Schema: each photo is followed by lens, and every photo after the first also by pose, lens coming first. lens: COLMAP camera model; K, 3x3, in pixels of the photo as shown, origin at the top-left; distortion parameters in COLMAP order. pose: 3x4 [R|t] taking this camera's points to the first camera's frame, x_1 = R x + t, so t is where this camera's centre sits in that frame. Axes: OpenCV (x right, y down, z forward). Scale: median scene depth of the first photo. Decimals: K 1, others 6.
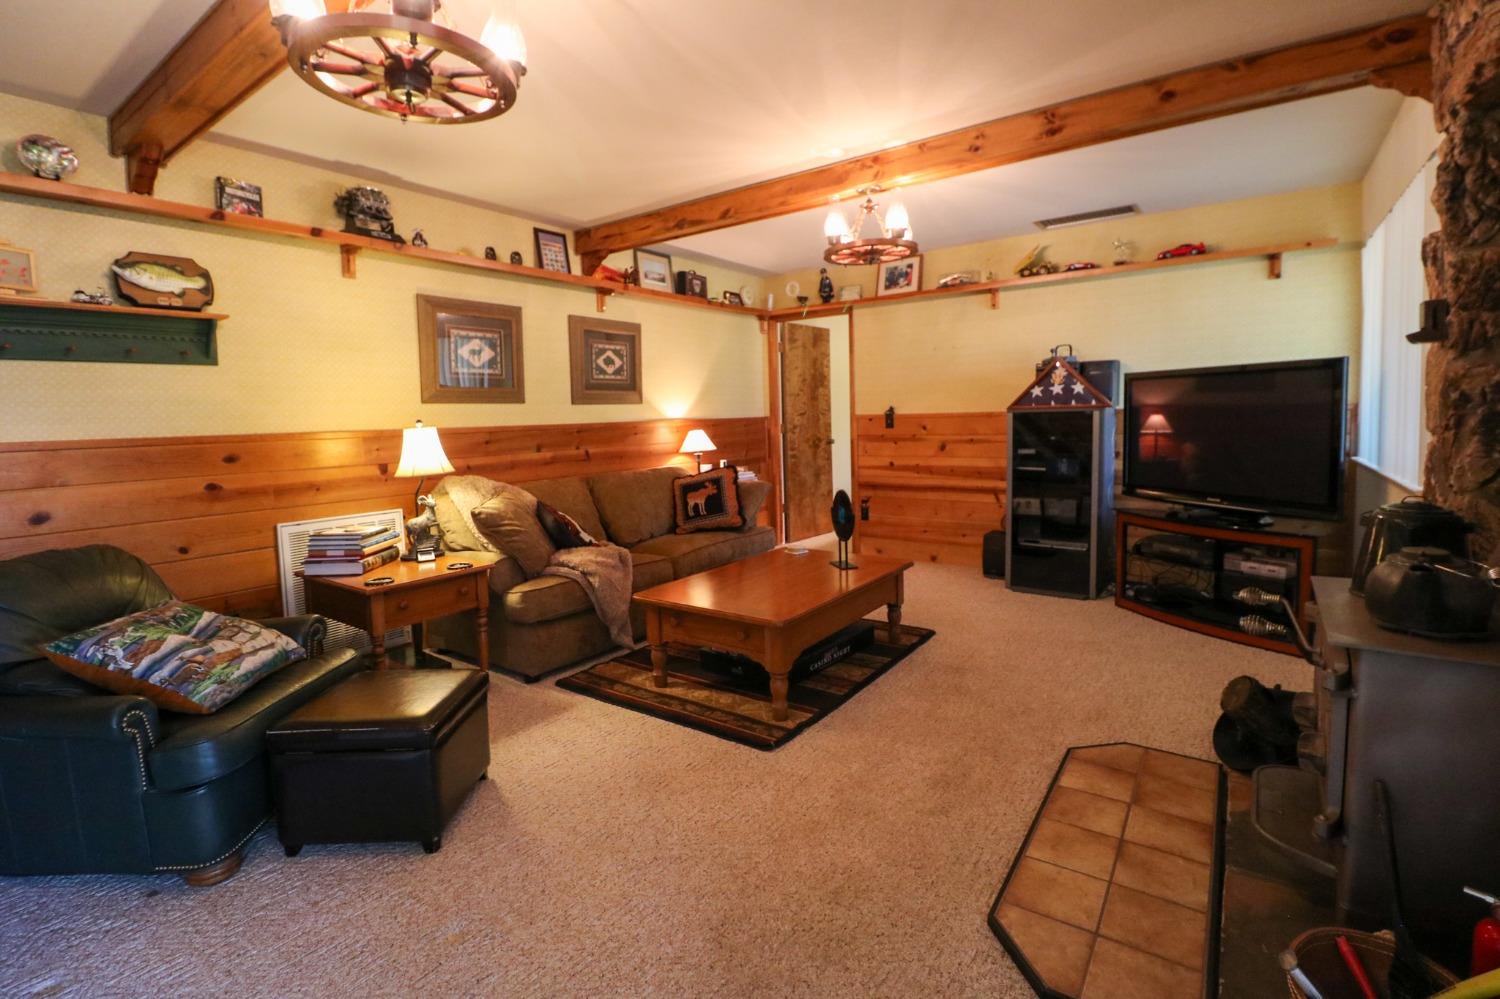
lens RADIAL K [[692.3, 0, 753.0], [0, 692.3, 443.6], [0, 0, 1]] dist [0.003047, -0.012951]
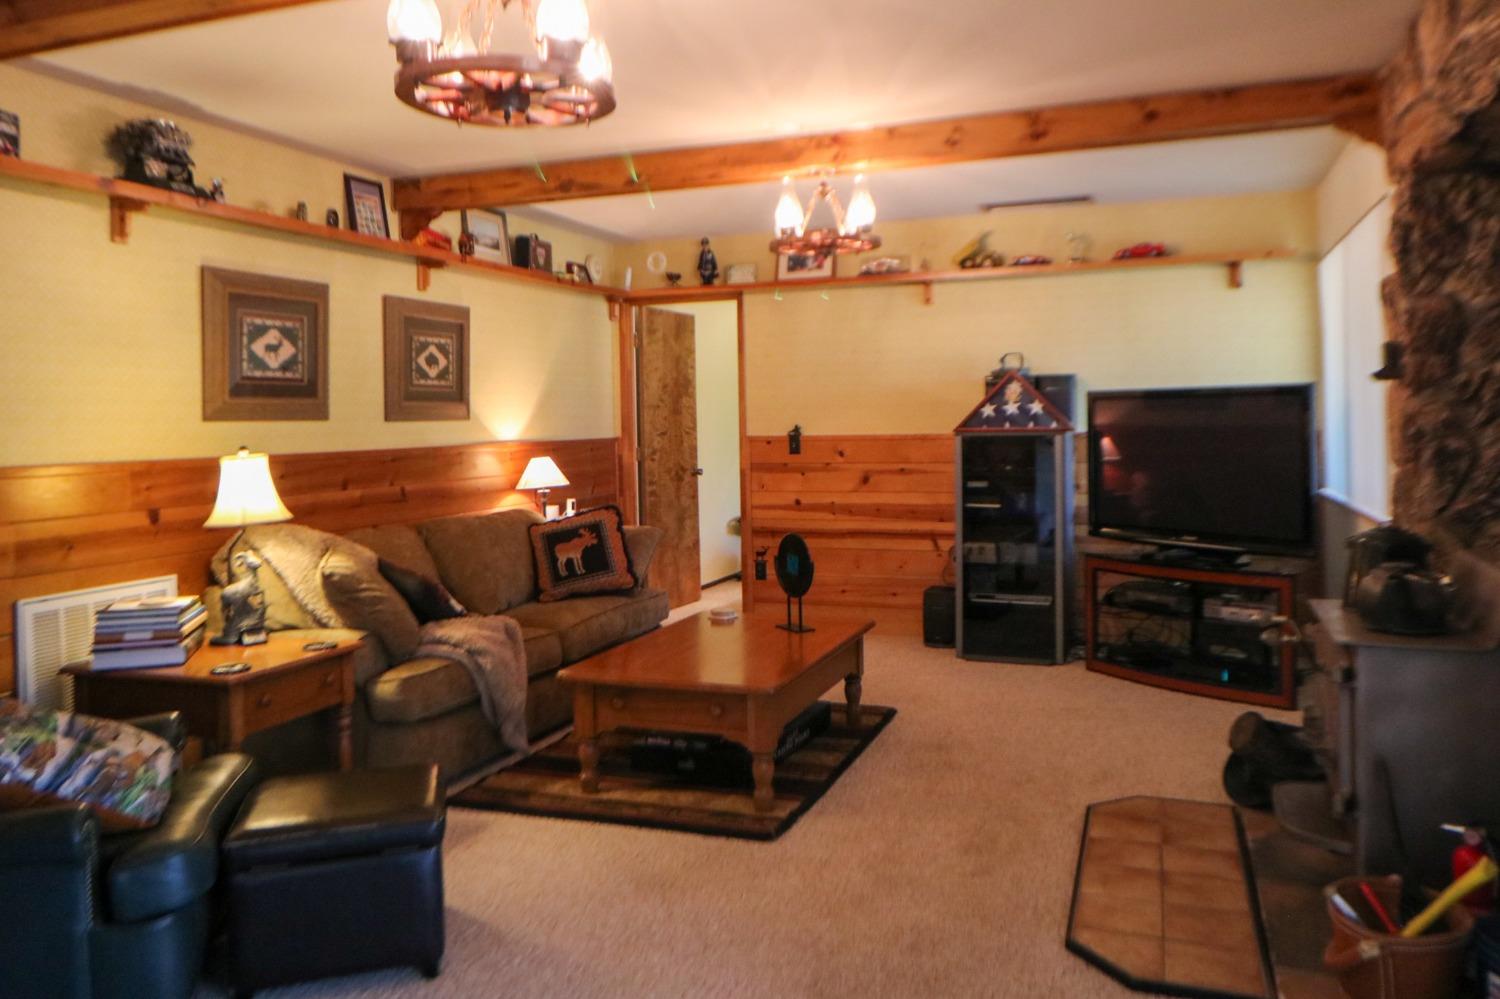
lens RADIAL K [[1134.4, 0, 750.4], [0, 1134.4, 380.6], [0, 0, 1]] dist [0.013288, 0.004482]
pose [[0.963683, 0.017582, 0.266468, -0.270784], [0.004046, 0.996754, -0.080402, -0.004799], [-0.267017, 0.078560, 0.960484, -0.266730]]
